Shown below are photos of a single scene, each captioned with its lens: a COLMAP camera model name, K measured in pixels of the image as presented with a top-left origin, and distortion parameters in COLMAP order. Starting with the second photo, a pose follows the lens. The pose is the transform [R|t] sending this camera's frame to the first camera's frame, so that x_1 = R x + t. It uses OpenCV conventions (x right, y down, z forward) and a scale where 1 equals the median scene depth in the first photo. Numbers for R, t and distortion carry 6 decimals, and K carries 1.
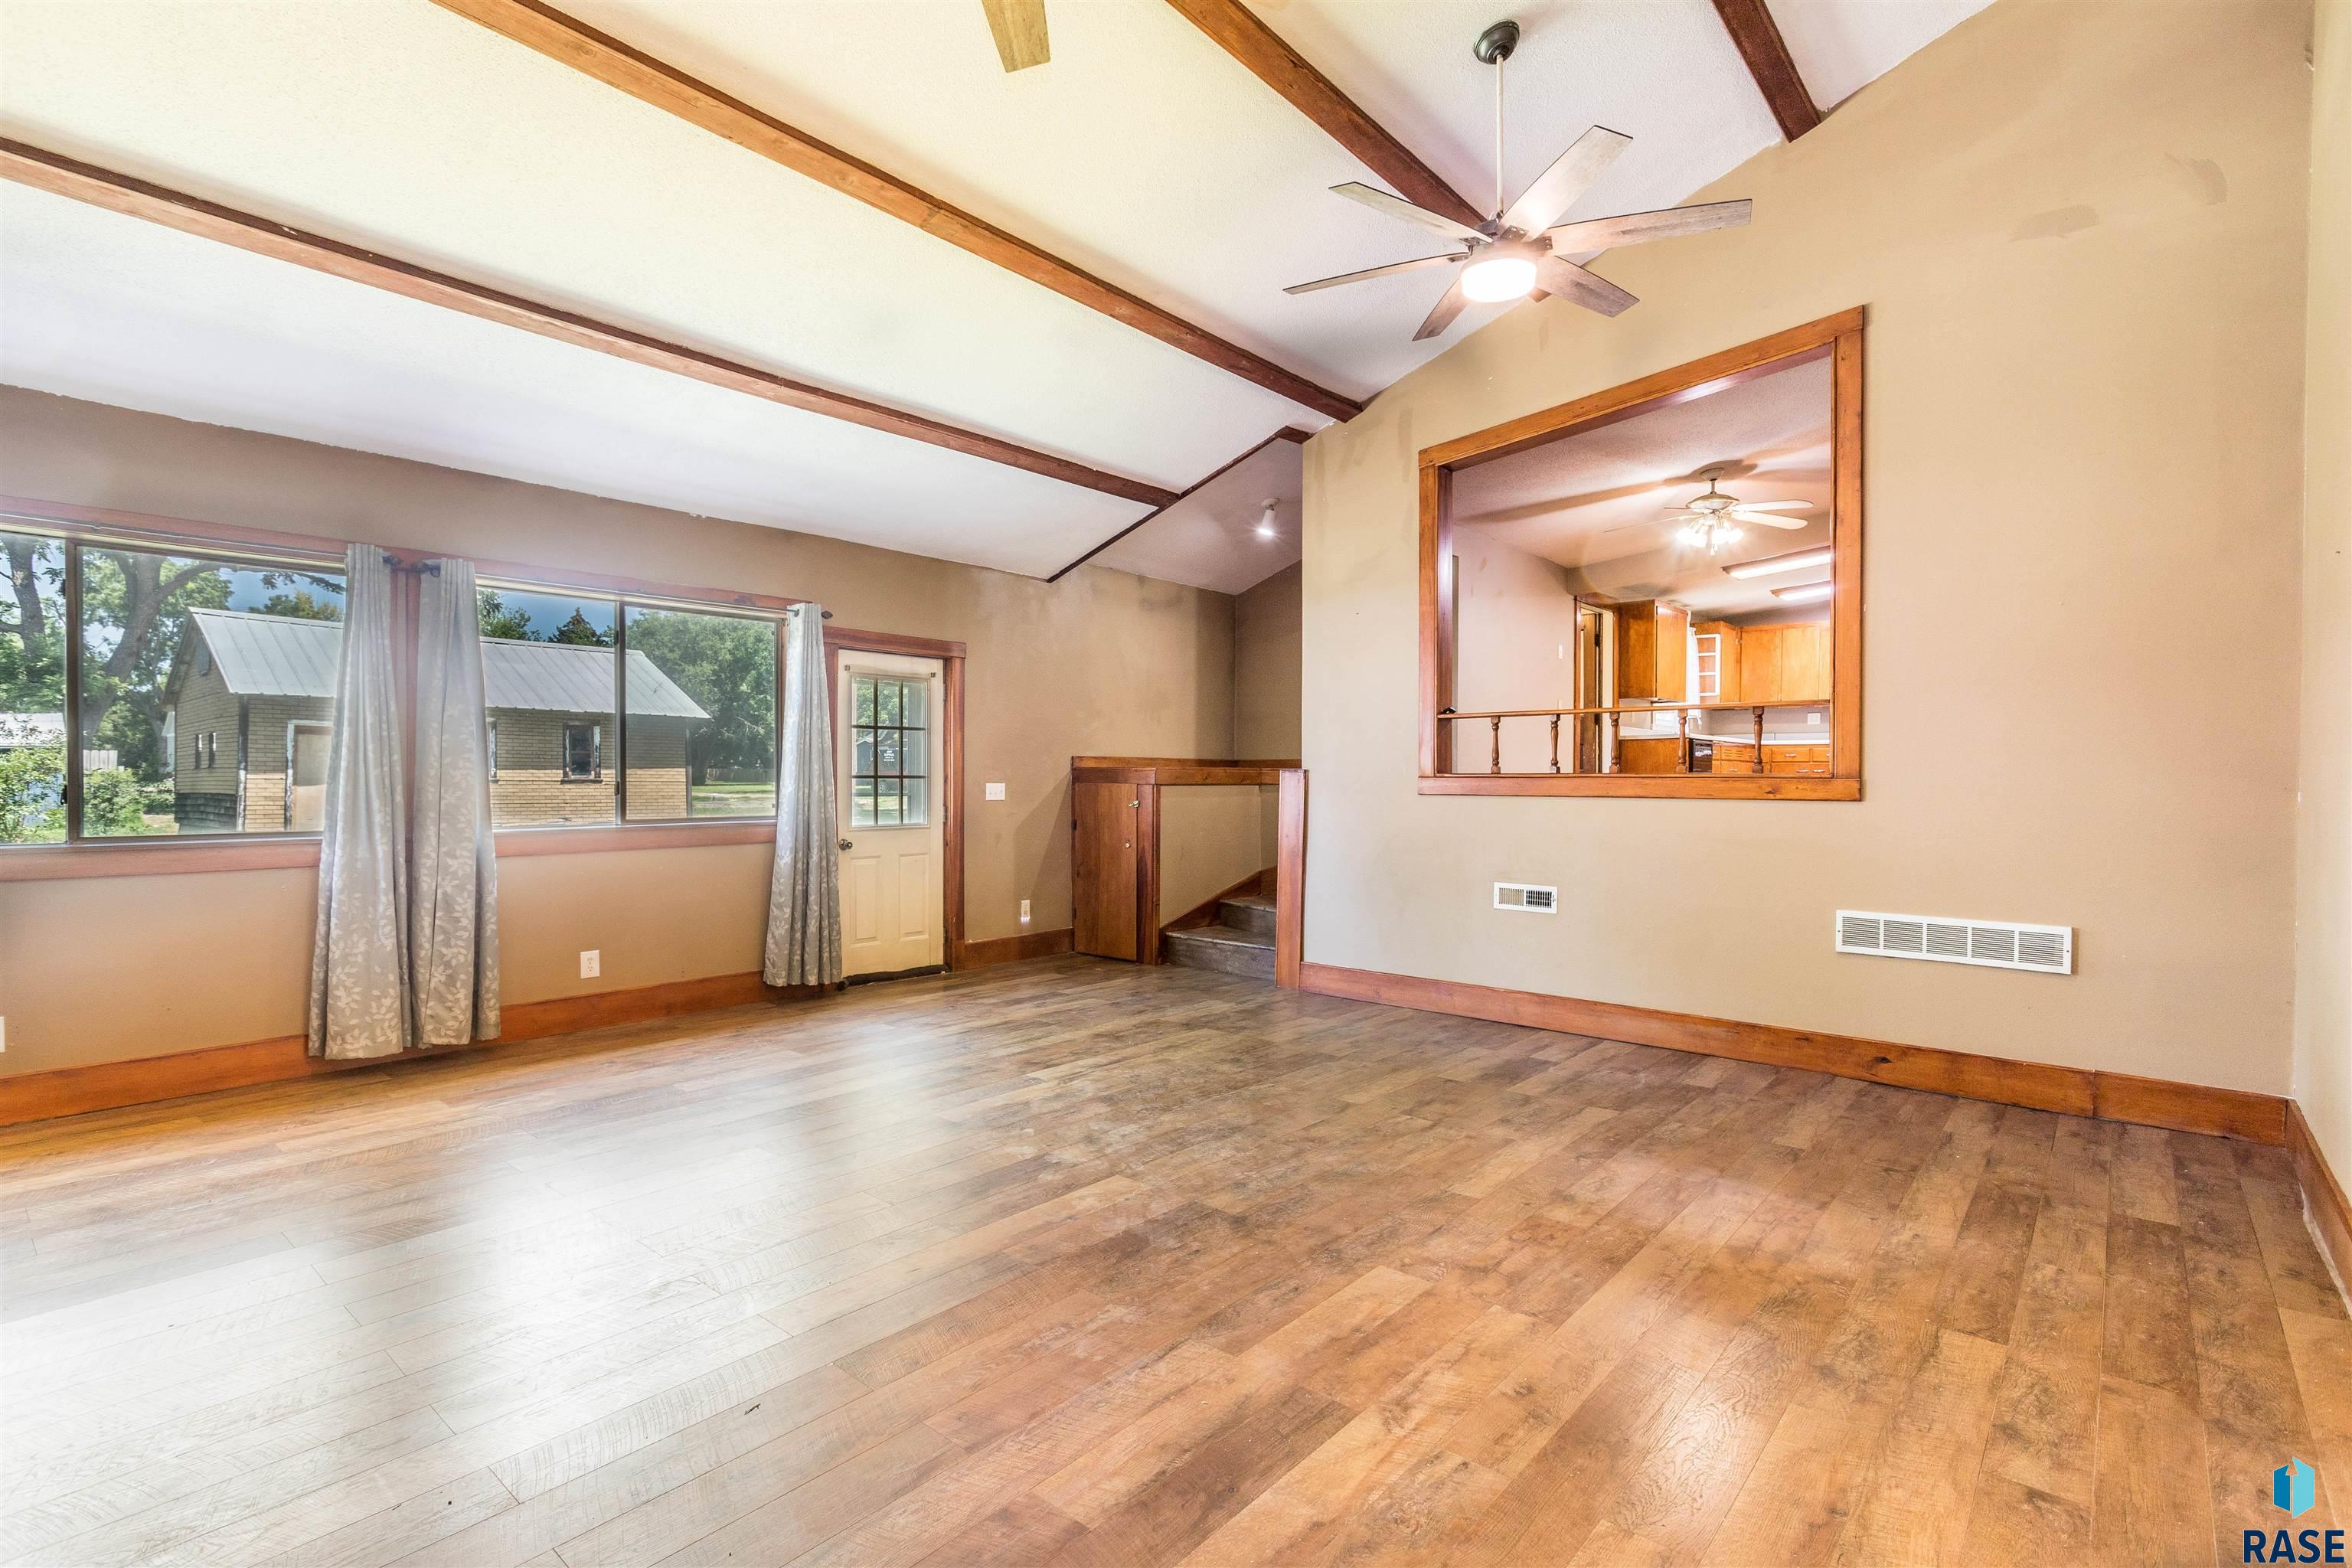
lens RADIAL K [[1110.7, 0, 1173.8], [0, 1110.7, 777.2], [0, 0, 1]] dist [-0.001562, 0.004342]
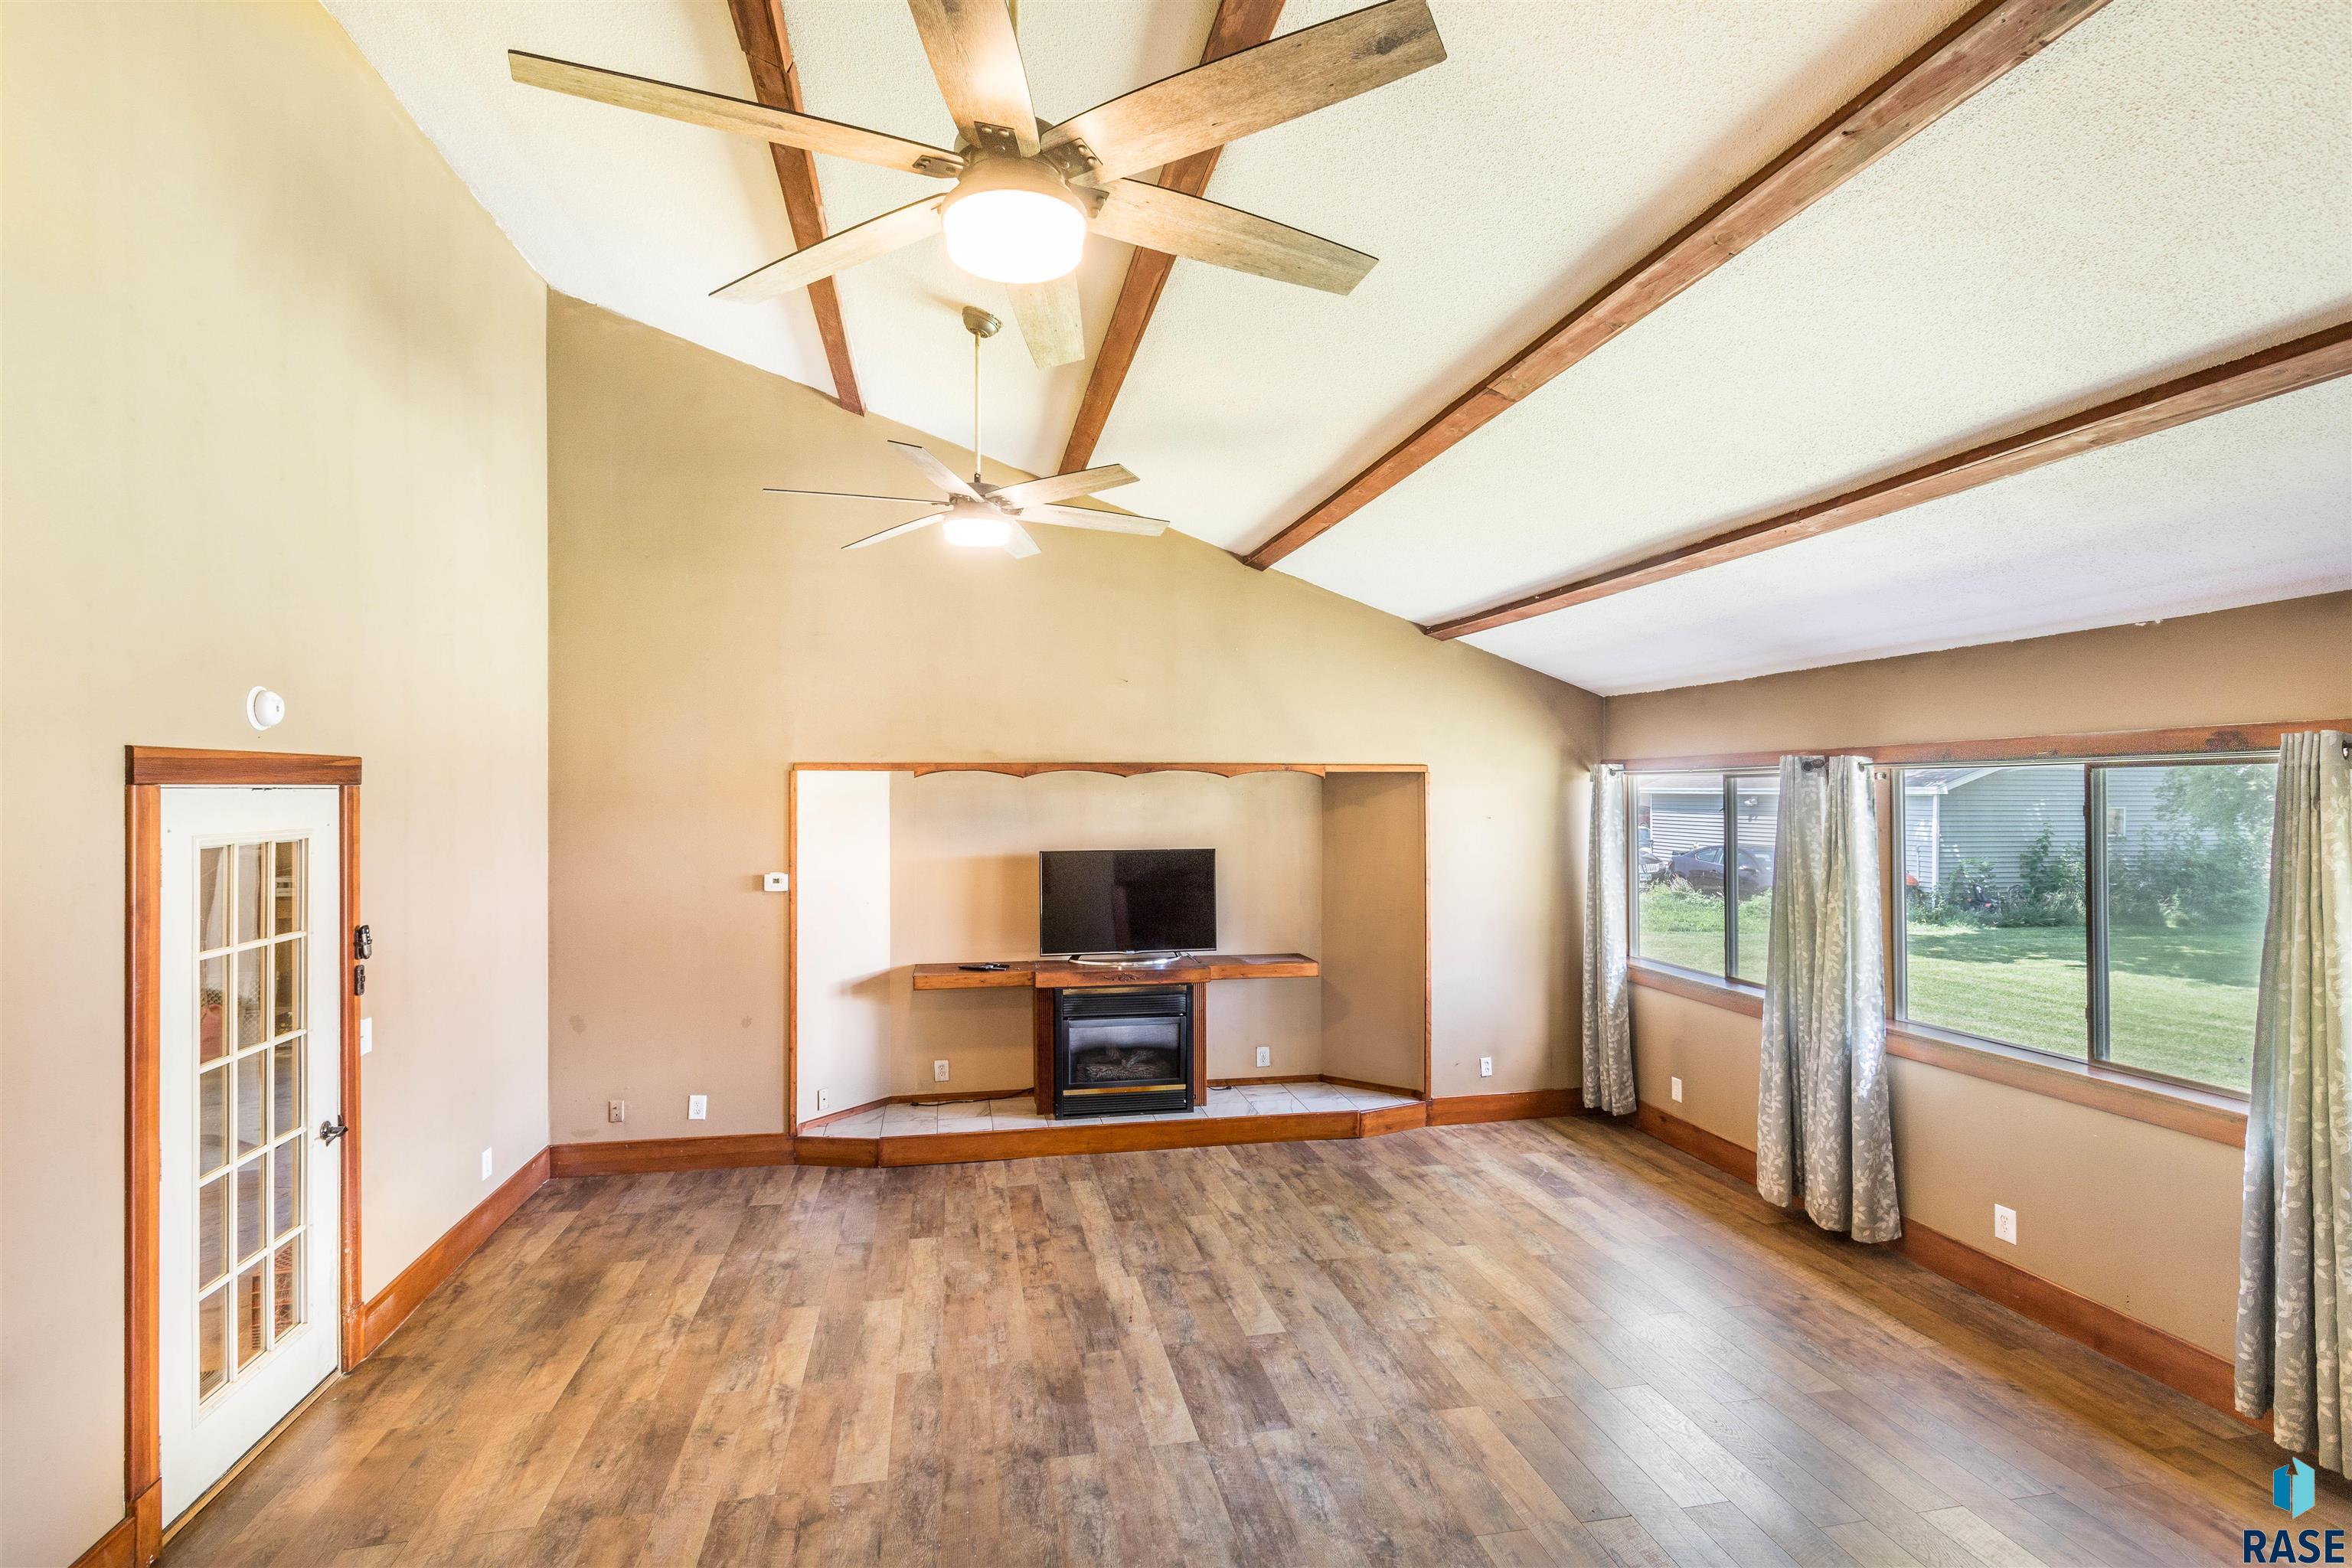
lens RADIAL K [[1110.7, 0, 1180.4], [0, 1110.7, 779.7], [0, 0, 1]] dist [-0.001562, 0.004342]
pose [[-0.606741, -0.013772, -0.794780, 0.865391], [-0.003380, 0.999886, -0.014746, -0.250320], [0.794892, -0.006261, -0.606718, 1.820761]]
